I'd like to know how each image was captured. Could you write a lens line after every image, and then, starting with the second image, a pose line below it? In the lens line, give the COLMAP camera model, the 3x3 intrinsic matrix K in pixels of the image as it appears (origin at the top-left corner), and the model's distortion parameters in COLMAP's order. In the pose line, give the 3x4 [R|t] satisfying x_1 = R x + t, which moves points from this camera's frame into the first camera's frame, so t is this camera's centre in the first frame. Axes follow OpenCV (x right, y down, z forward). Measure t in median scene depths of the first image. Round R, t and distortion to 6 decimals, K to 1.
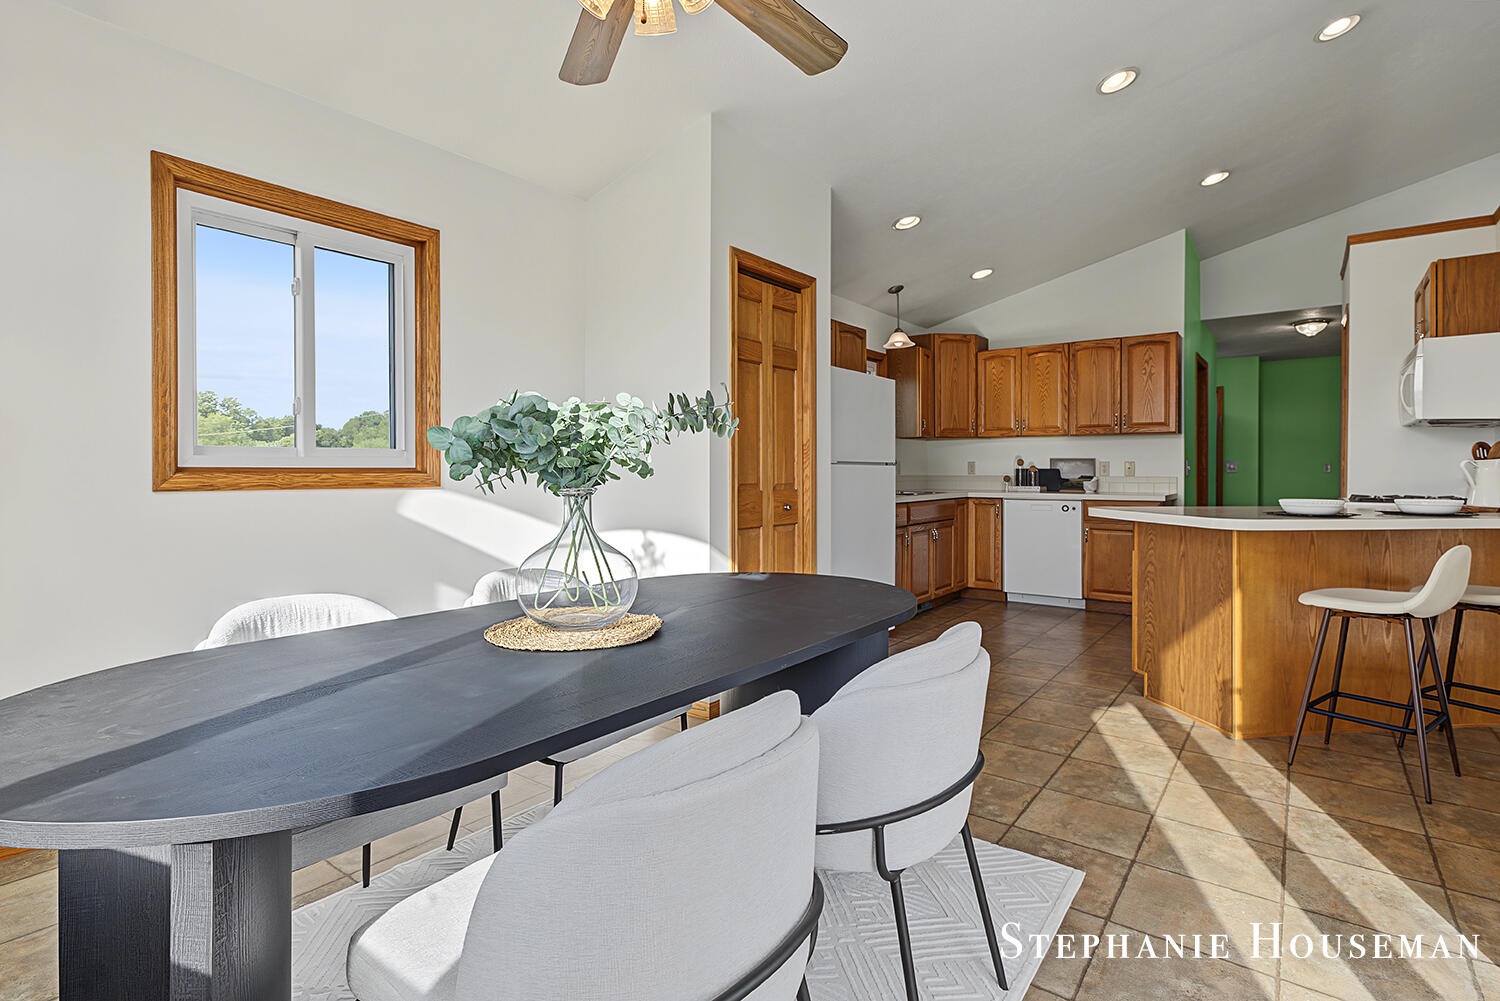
lens RADIAL K [[739.8, 0, 731.4], [0, 739.8, 474.1], [0, 0, 1]] dist [-0.001145, 0.000391]
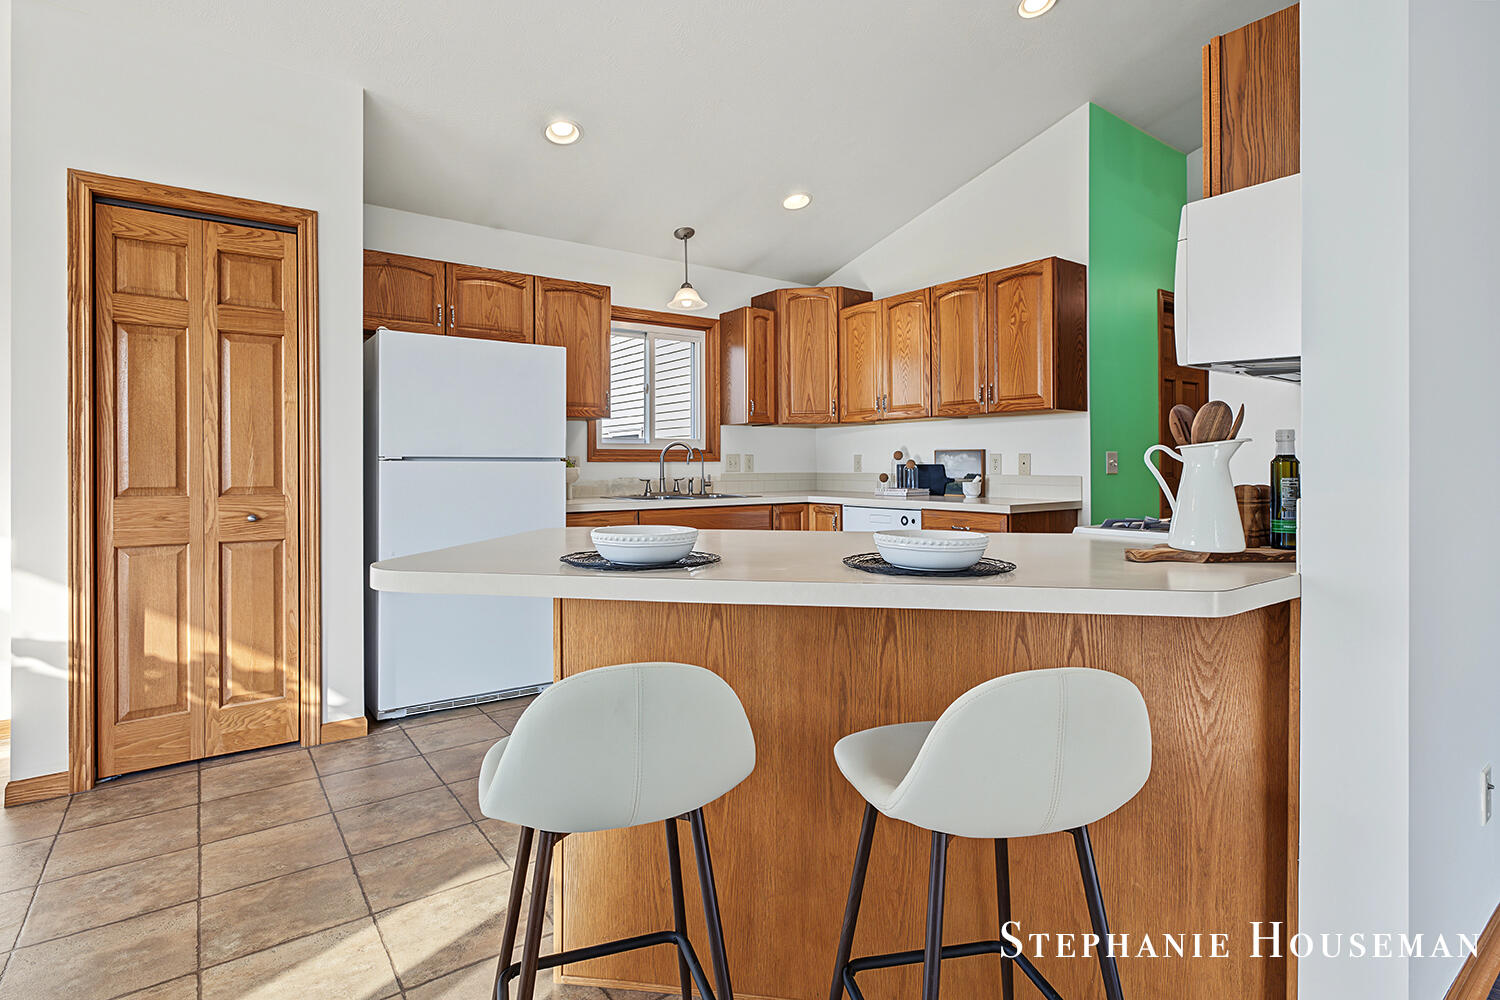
lens RADIAL K [[739.8, 0, 738.0], [0, 739.8, 468.7], [0, 0, 1]] dist [-0.001145, 0.000391]
pose [[0.958779, -0.000797, -0.284152, 0.496132], [0.000973, 0.999999, 0.000478, -0.003773], [0.284152, -0.000735, 0.958779, 0.275865]]
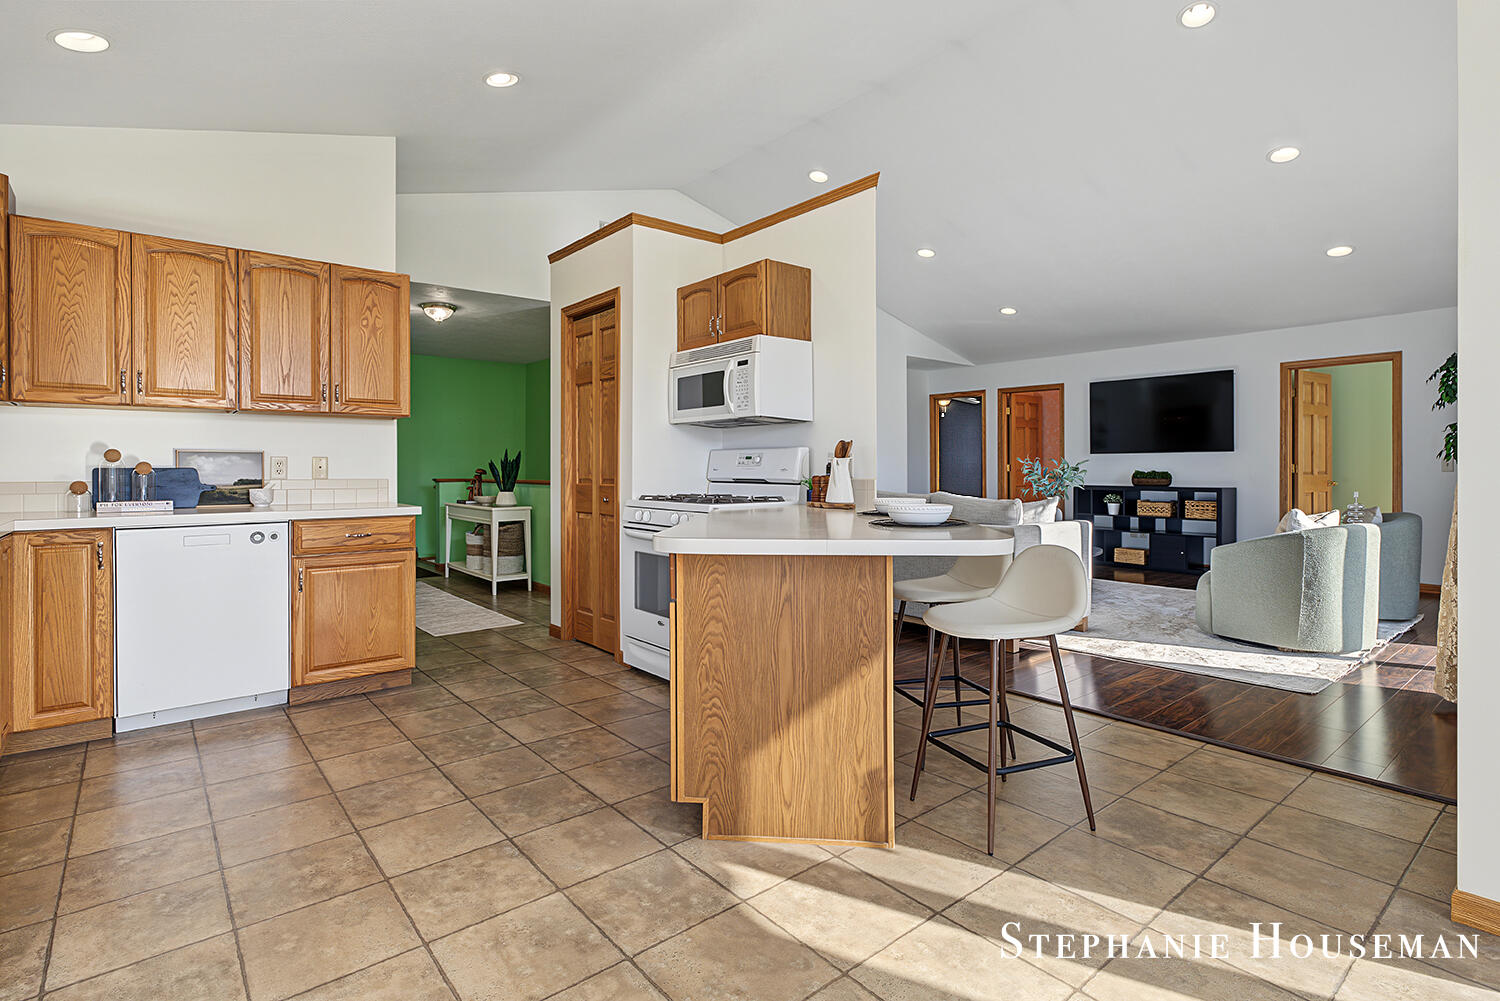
lens RADIAL K [[739.8, 0, 738.2], [0, 739.8, 473.4], [0, 0, 1]] dist [-0.001145, 0.000391]
pose [[0.222303, -0.006296, 0.974957, -0.019396], [0.008296, 0.999955, 0.004566, -0.002515], [-0.974942, 0.007073, 0.222345, 0.509288]]
